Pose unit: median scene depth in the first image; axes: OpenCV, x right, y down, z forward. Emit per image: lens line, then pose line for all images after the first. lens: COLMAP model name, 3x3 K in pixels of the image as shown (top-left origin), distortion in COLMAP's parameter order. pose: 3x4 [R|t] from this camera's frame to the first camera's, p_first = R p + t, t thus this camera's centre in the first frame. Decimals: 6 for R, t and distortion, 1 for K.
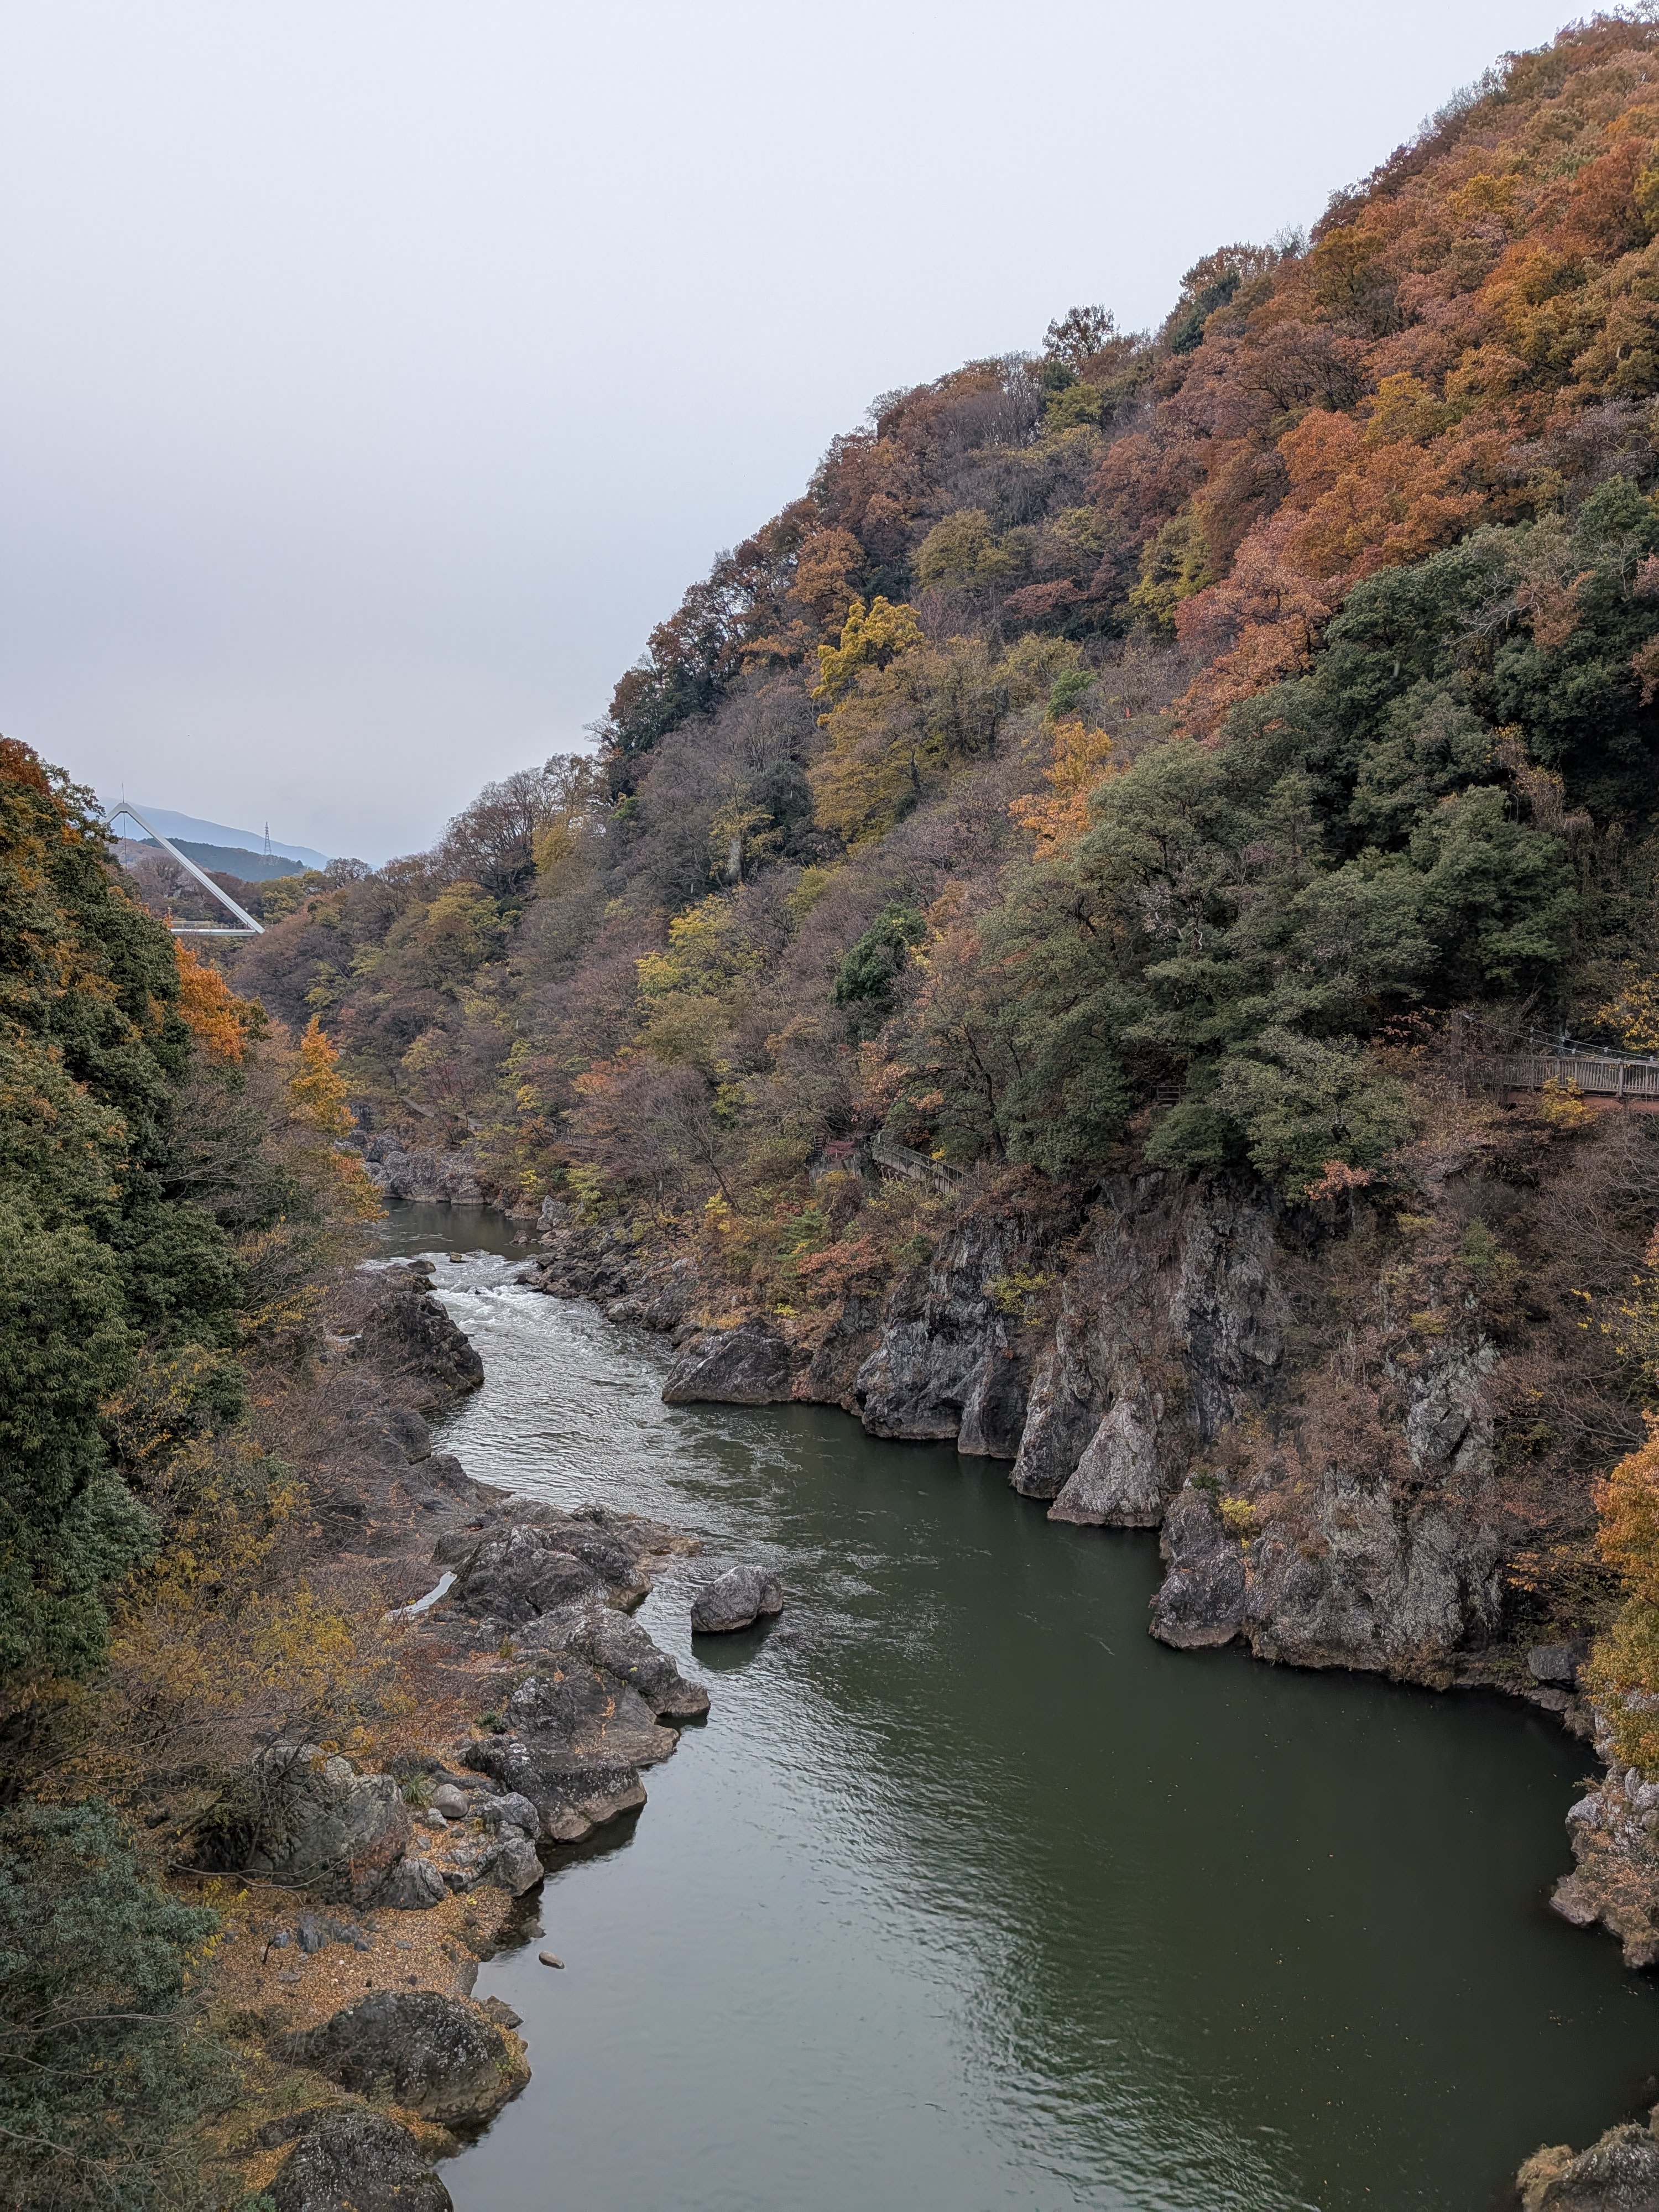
lens RADIAL K [[1679.6, 0, 834.3], [0, 1679.6, 1140.7], [0, 0, 1]] dist [0.118573, -0.212812]
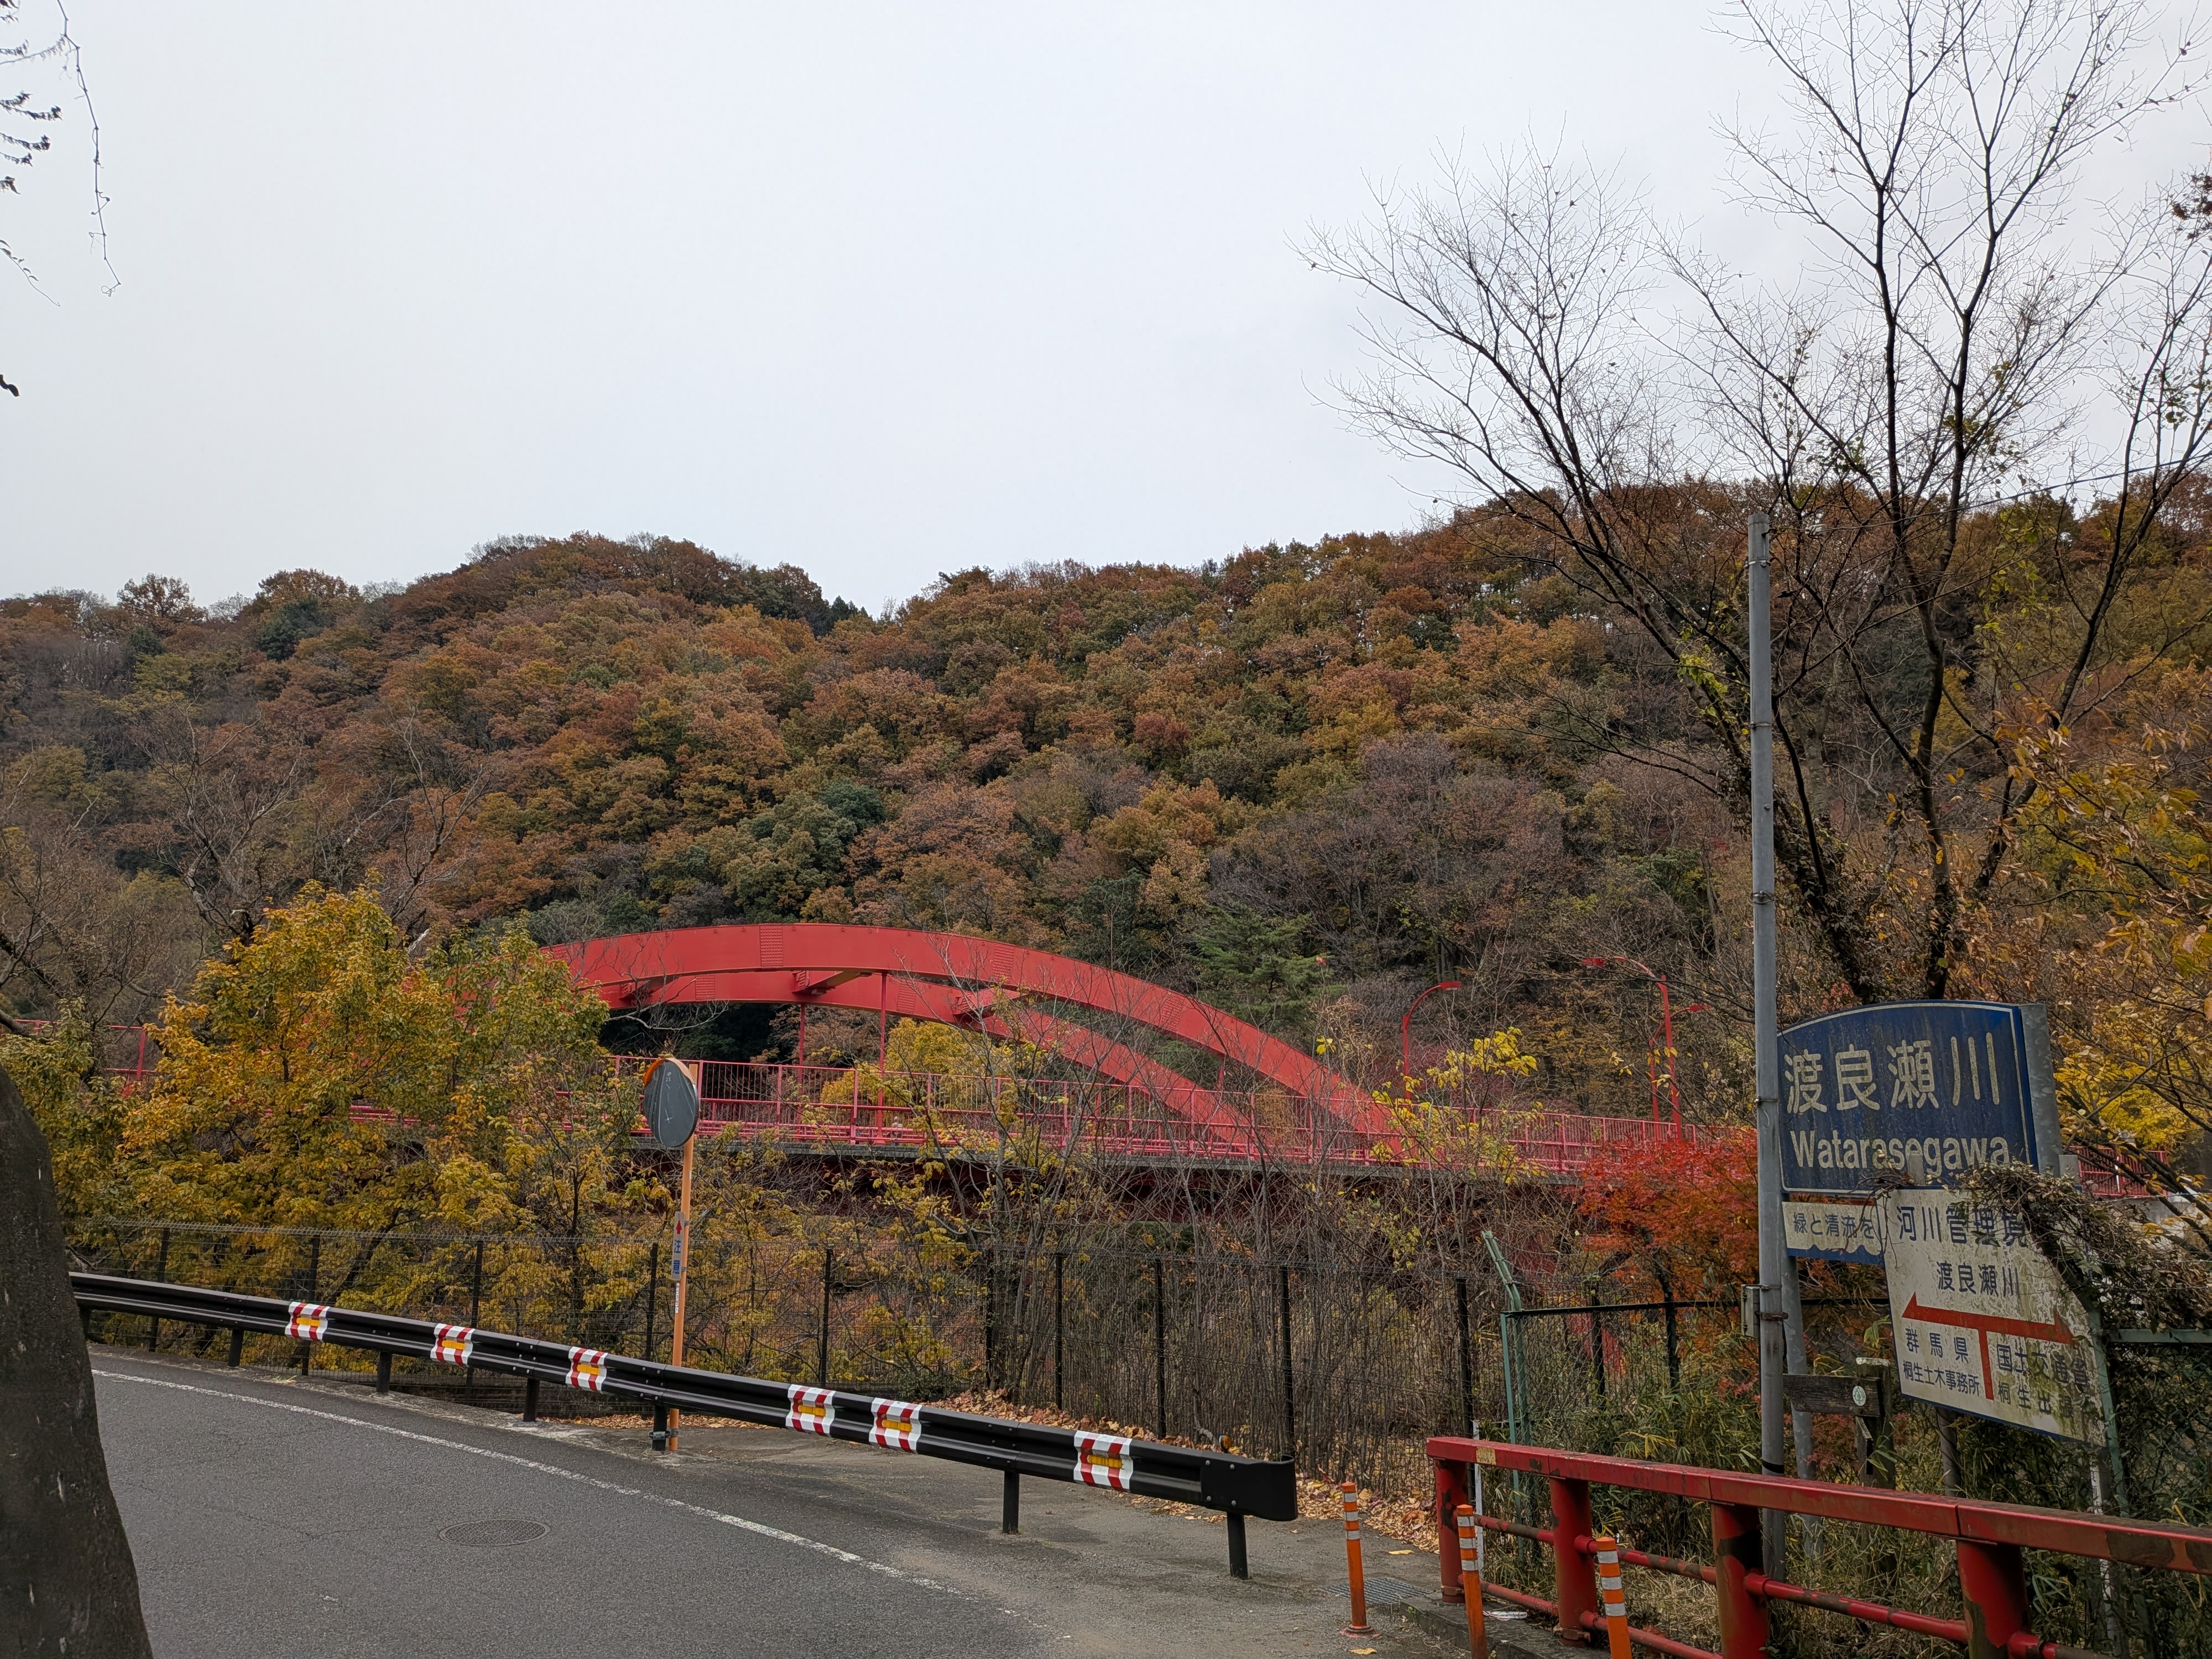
lens RADIAL K [[1679.6, 0, 1106.0], [0, 1679.6, 829.5], [0, 0, 1]] dist [0.118573, -0.212812]
pose [[0.749366, 0.133173, 0.648625, -0.262558], [0.064831, 0.960104, -0.272025, 0.071843], [-0.658974, 0.245898, 0.710836, -0.502176]]
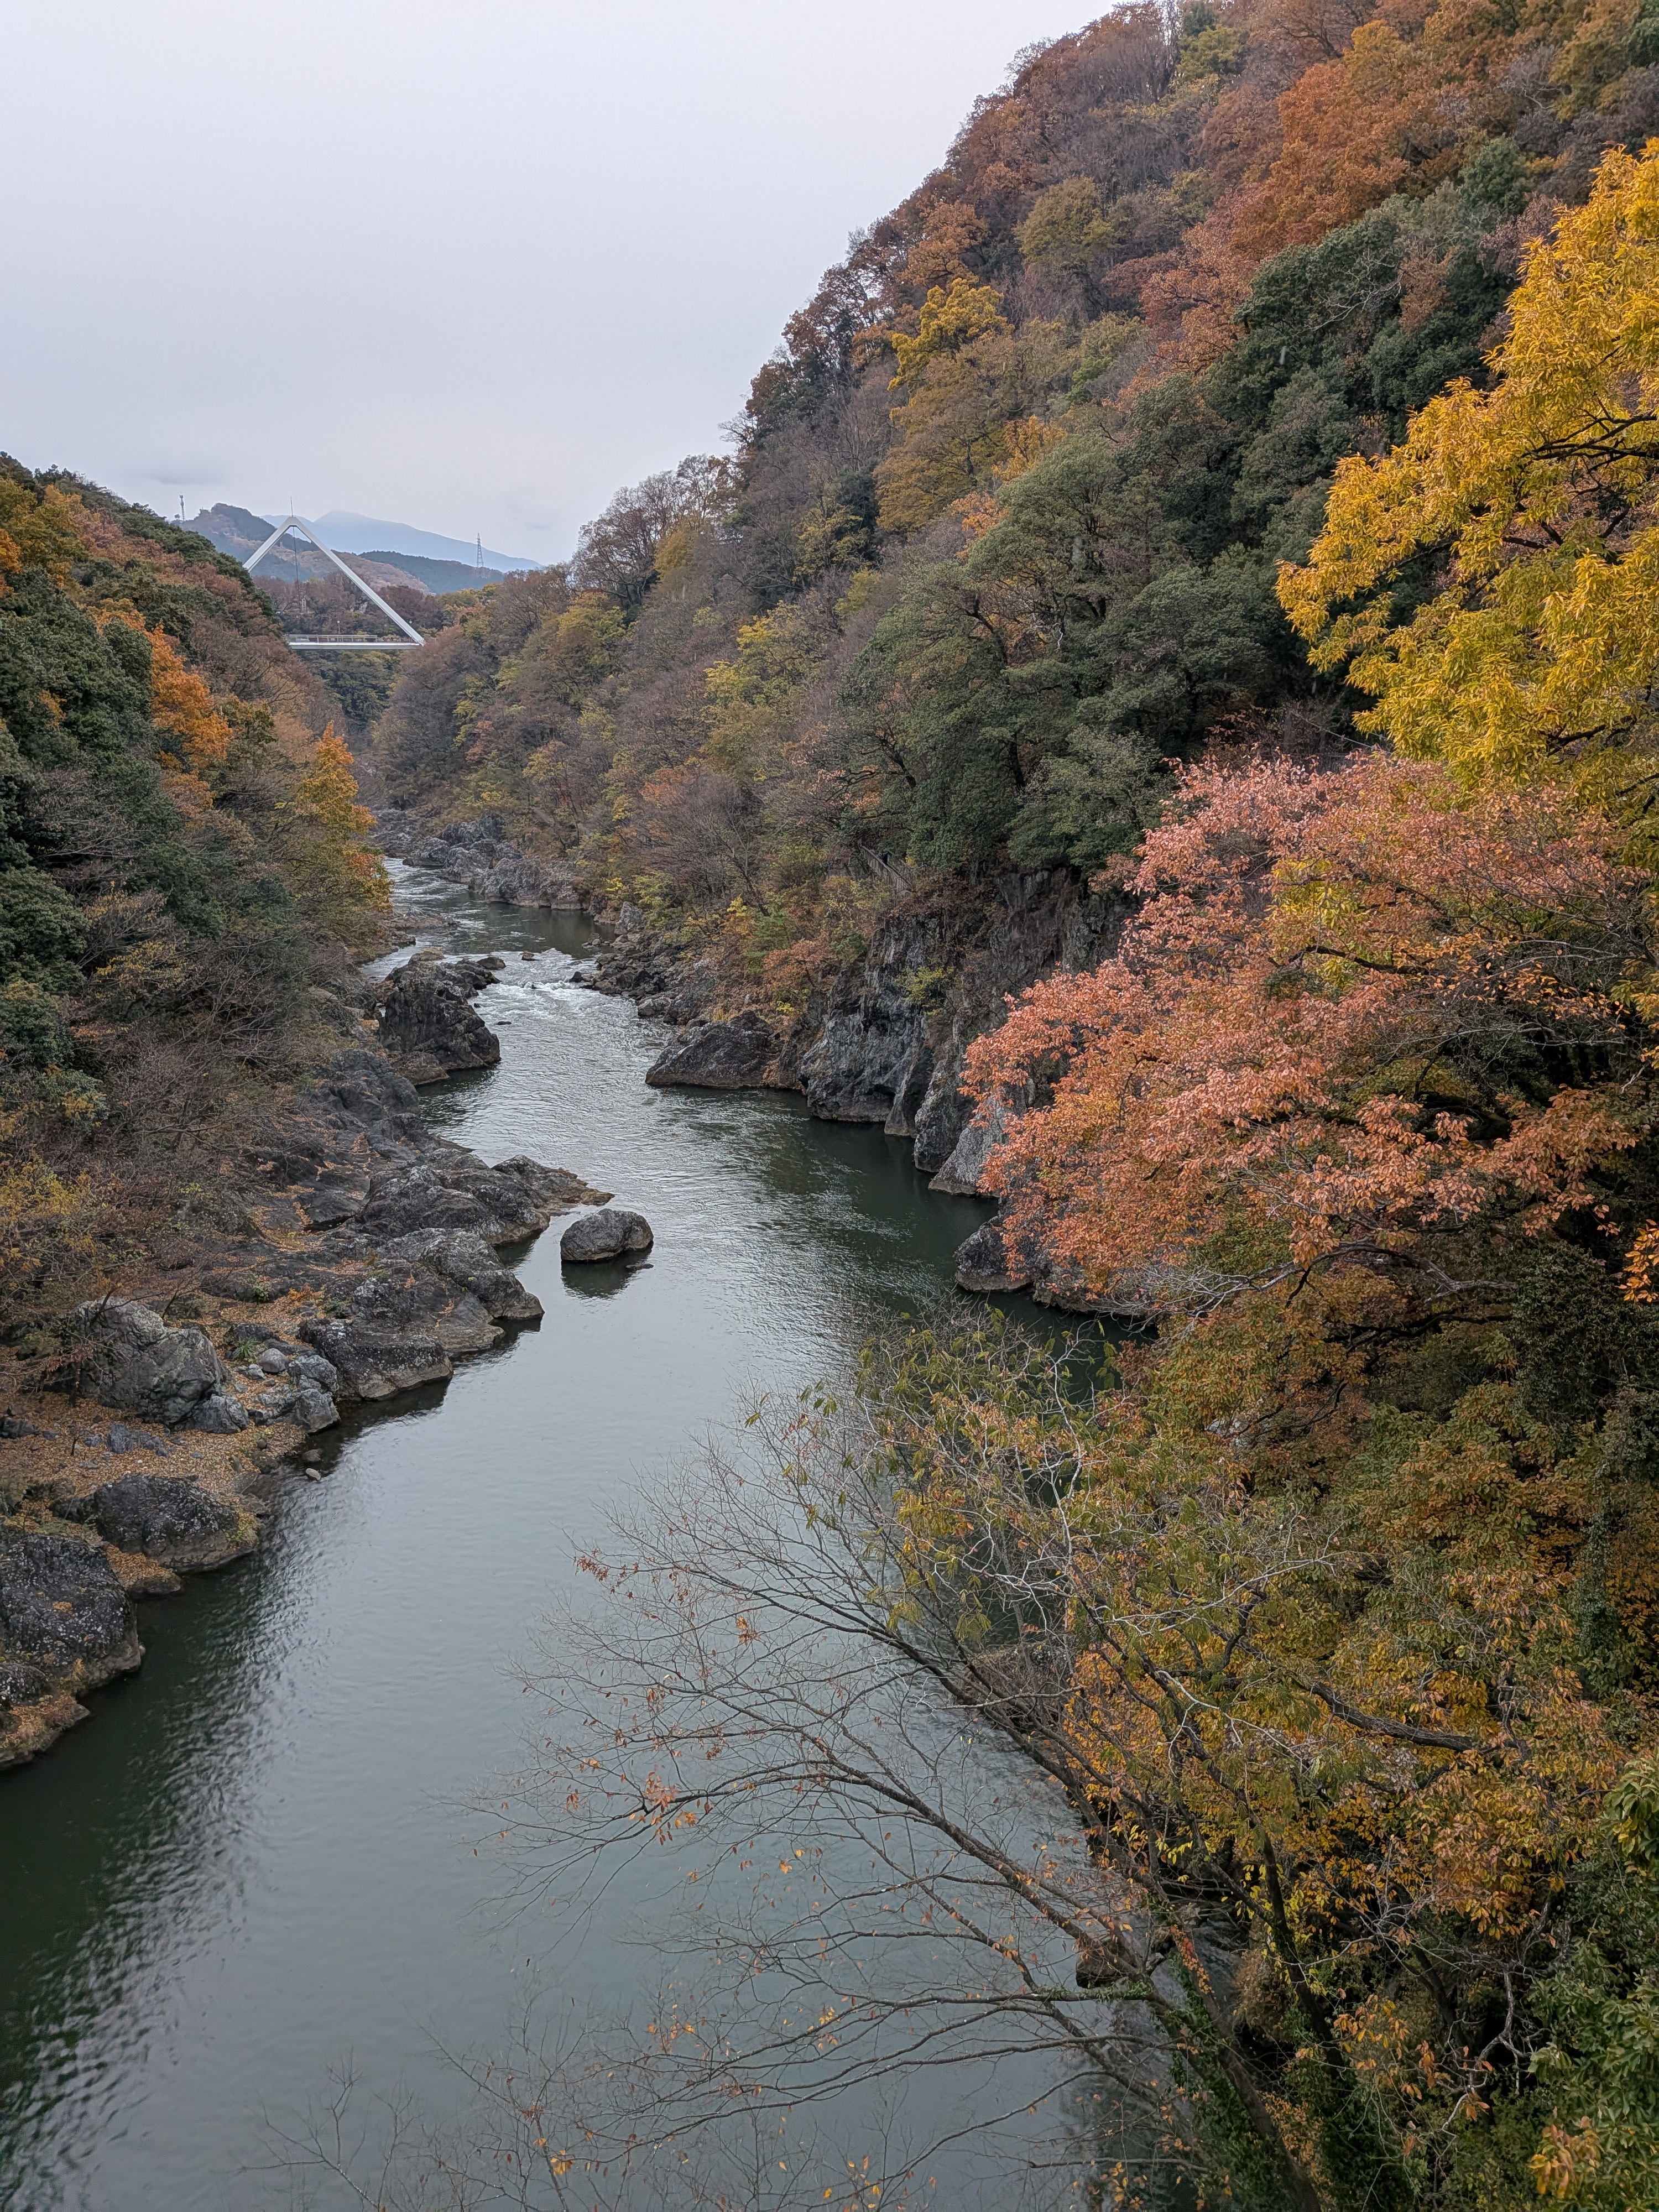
lens RADIAL K [[1679.6, 0, 834.3], [0, 1679.6, 1140.7], [0, 0, 1]] dist [0.118573, -0.212812]
pose [[0.989509, 0.035387, -0.140067, 0.190384], [-0.012476, 0.986846, 0.161180, 0.014314], [0.143928, -0.157742, 0.976935, -0.066612]]
